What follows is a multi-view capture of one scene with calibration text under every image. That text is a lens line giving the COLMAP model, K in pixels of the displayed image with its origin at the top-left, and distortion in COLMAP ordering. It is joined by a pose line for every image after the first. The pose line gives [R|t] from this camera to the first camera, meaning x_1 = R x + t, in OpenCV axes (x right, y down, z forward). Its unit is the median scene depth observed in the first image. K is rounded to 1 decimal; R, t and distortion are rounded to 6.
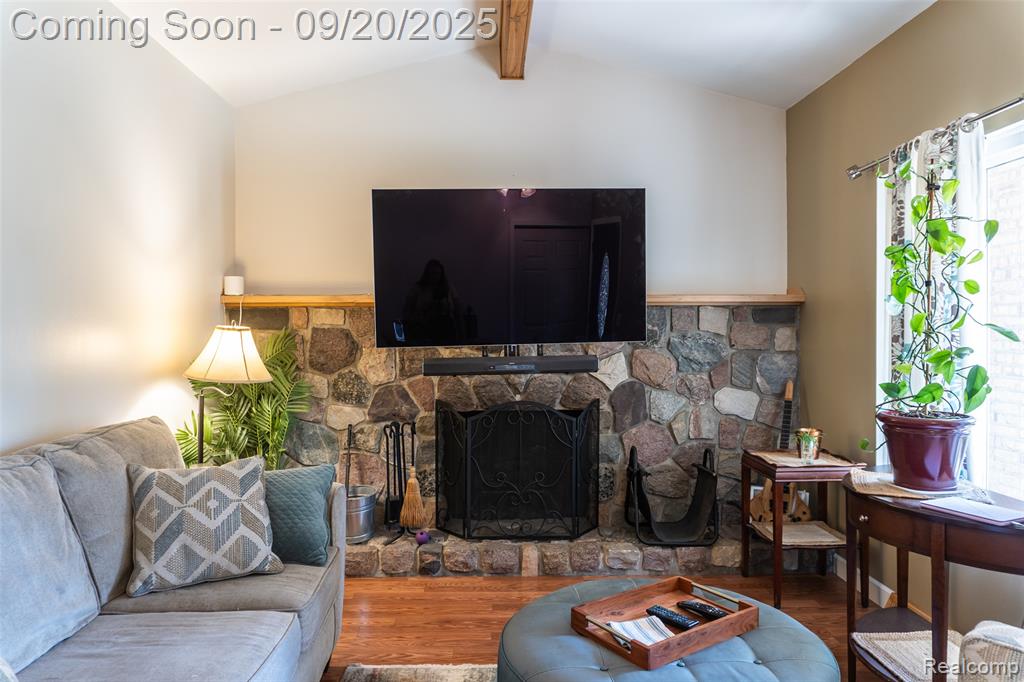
lens RADIAL K [[705.6, 0, 506.1], [0, 705.6, 334.5], [0, 0, 1]] dist [-0.015577, -0.002473]
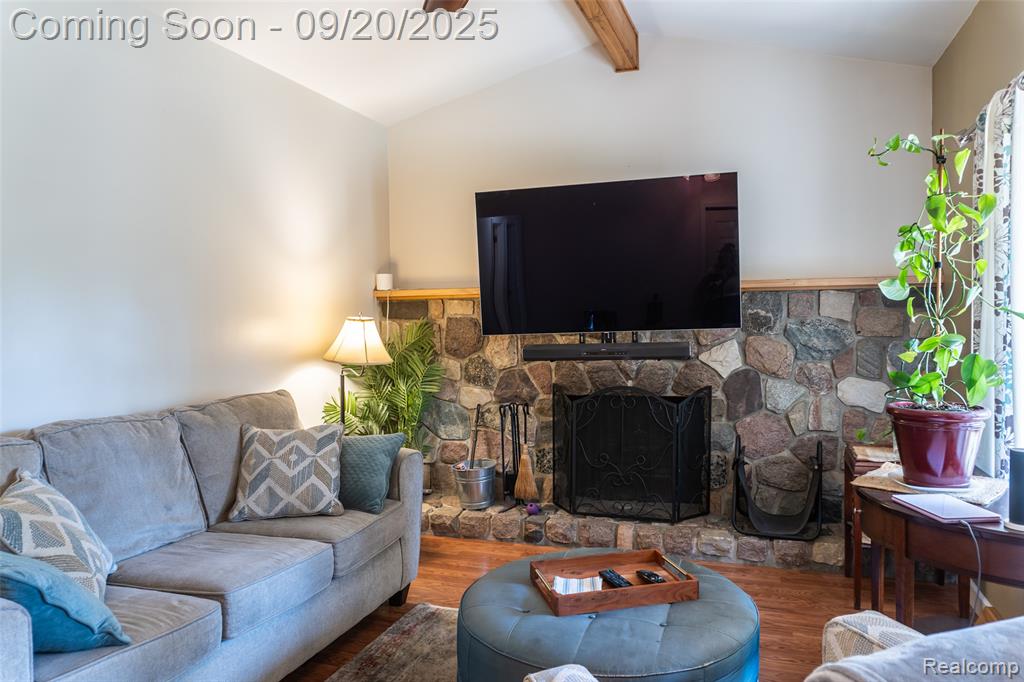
lens RADIAL K [[730.2, 0, 525.8], [0, 730.2, 342.6], [0, 0, 1]] dist [-0.012011, -0.001056]
pose [[0.938996, 0.001931, -0.343923, 0.247319], [0.008143, 0.999579, 0.027845, -0.000911], [0.343832, -0.028947, 0.938585, -0.053360]]
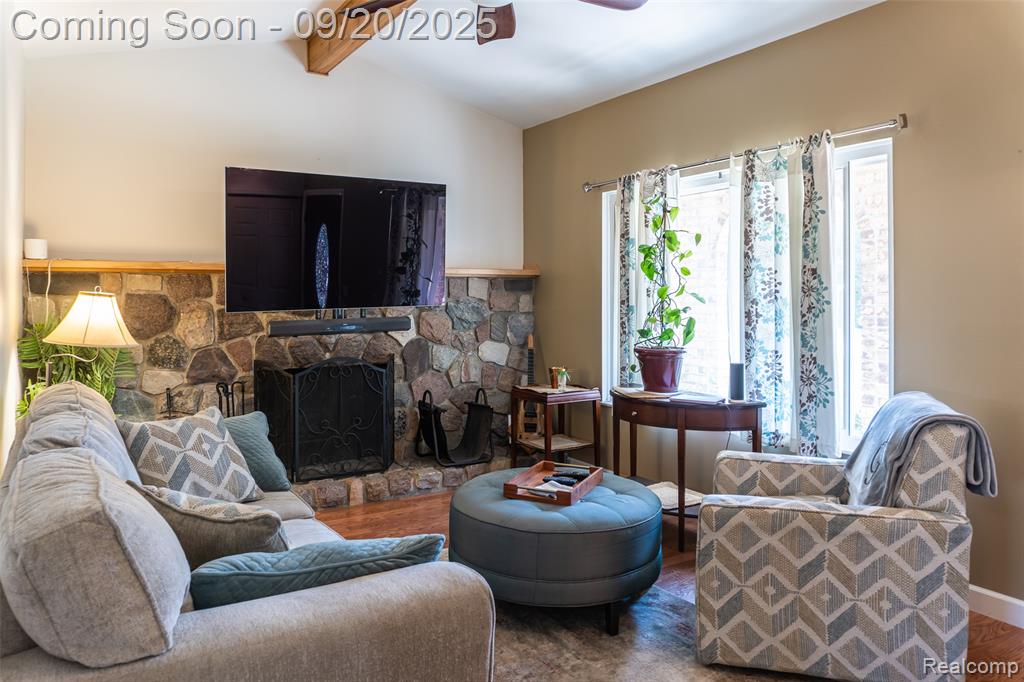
lens RADIAL K [[721.7, 0, 519.6], [0, 721.7, 293.7], [0, 0, 1]] dist [-0.017944, 0.000421]
pose [[0.850312, 0.003039, 0.526270, -0.340826], [0.001843, 0.999960, -0.008752, 0.000581], [-0.526276, 0.008412, 0.850272, -0.157396]]
